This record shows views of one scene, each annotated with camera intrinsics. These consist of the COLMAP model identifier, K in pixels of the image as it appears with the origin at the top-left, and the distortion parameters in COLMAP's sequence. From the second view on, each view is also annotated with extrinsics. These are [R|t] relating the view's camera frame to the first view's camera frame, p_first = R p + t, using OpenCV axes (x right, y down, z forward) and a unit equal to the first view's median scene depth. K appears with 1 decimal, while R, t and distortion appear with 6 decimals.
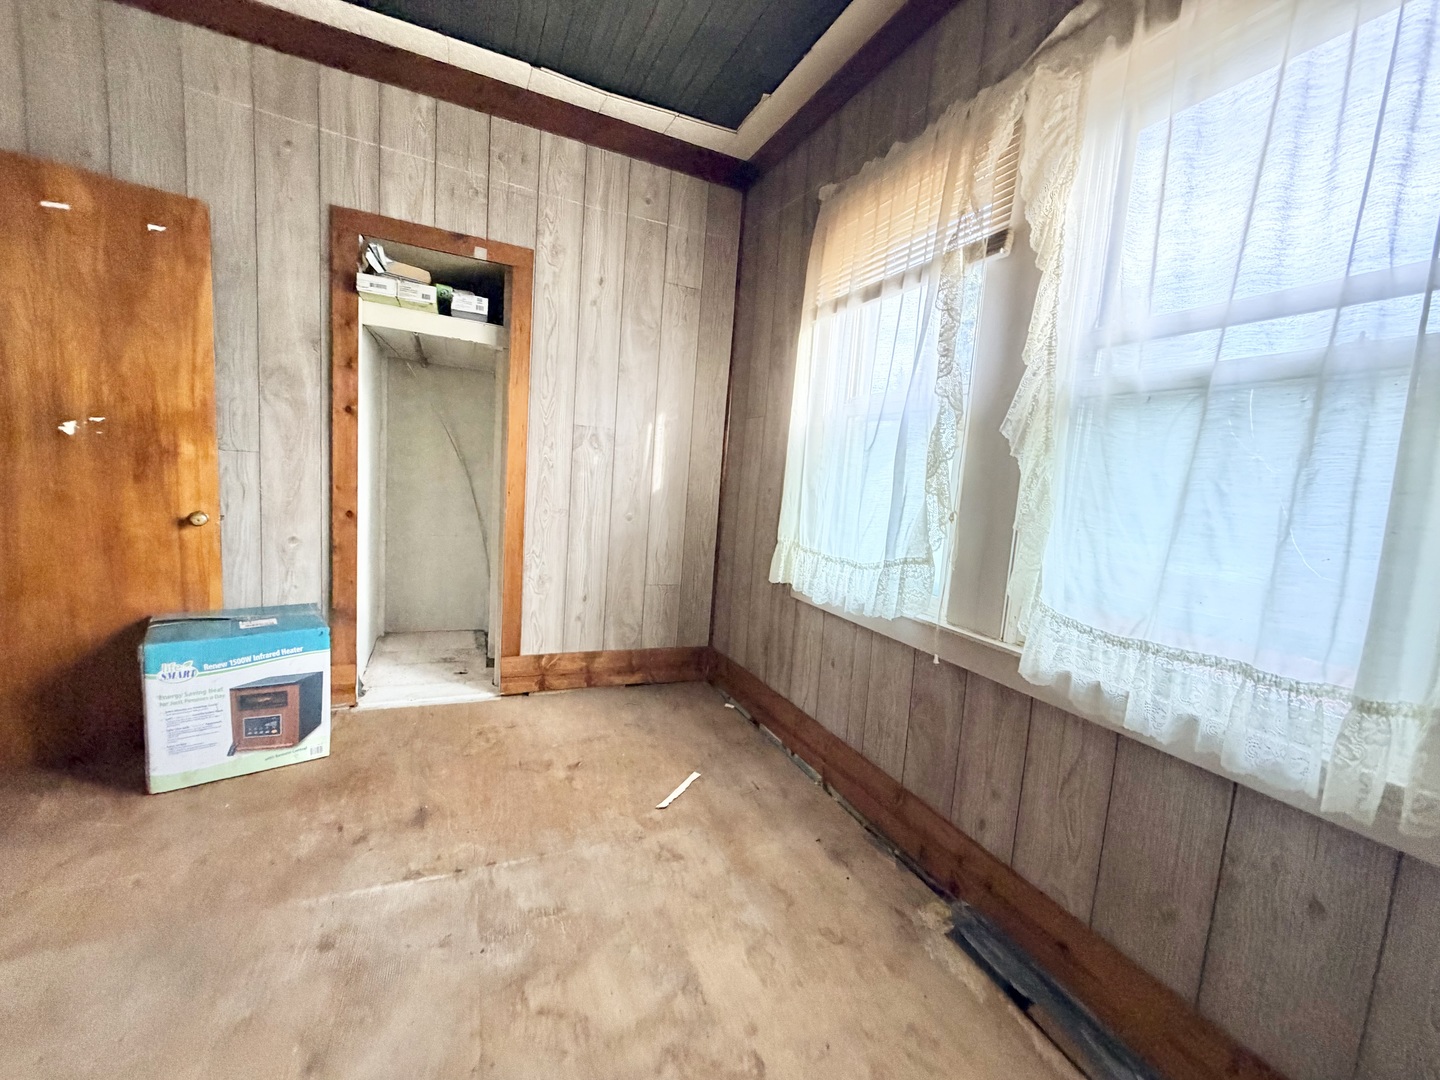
lens RADIAL K [[572.2, 0, 715.5], [0, 572.2, 540.1], [0, 0, 1]] dist [0.000689, 0.000320]
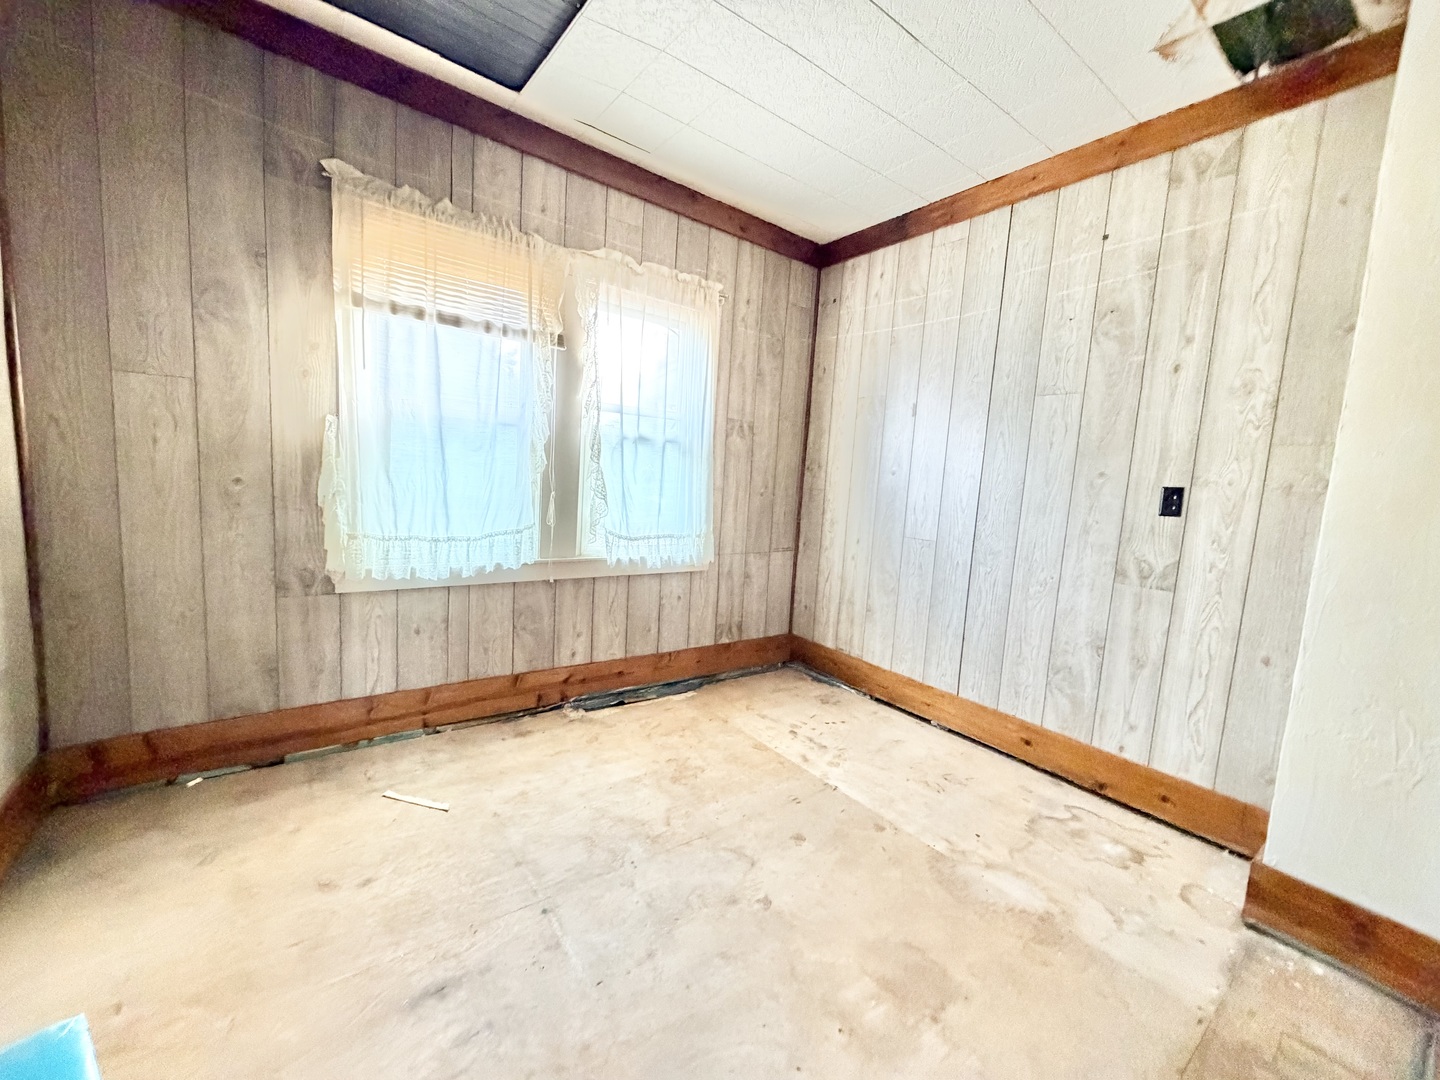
lens RADIAL K [[572.2, 0, 715.5], [0, 572.2, 540.1], [0, 0, 1]] dist [0.000689, 0.000320]
pose [[-0.210788, -0.195820, 0.957717, -1.254259], [0.032027, 0.977821, 0.206980, -0.231065], [-0.977007, 0.074302, -0.199842, 0.808978]]
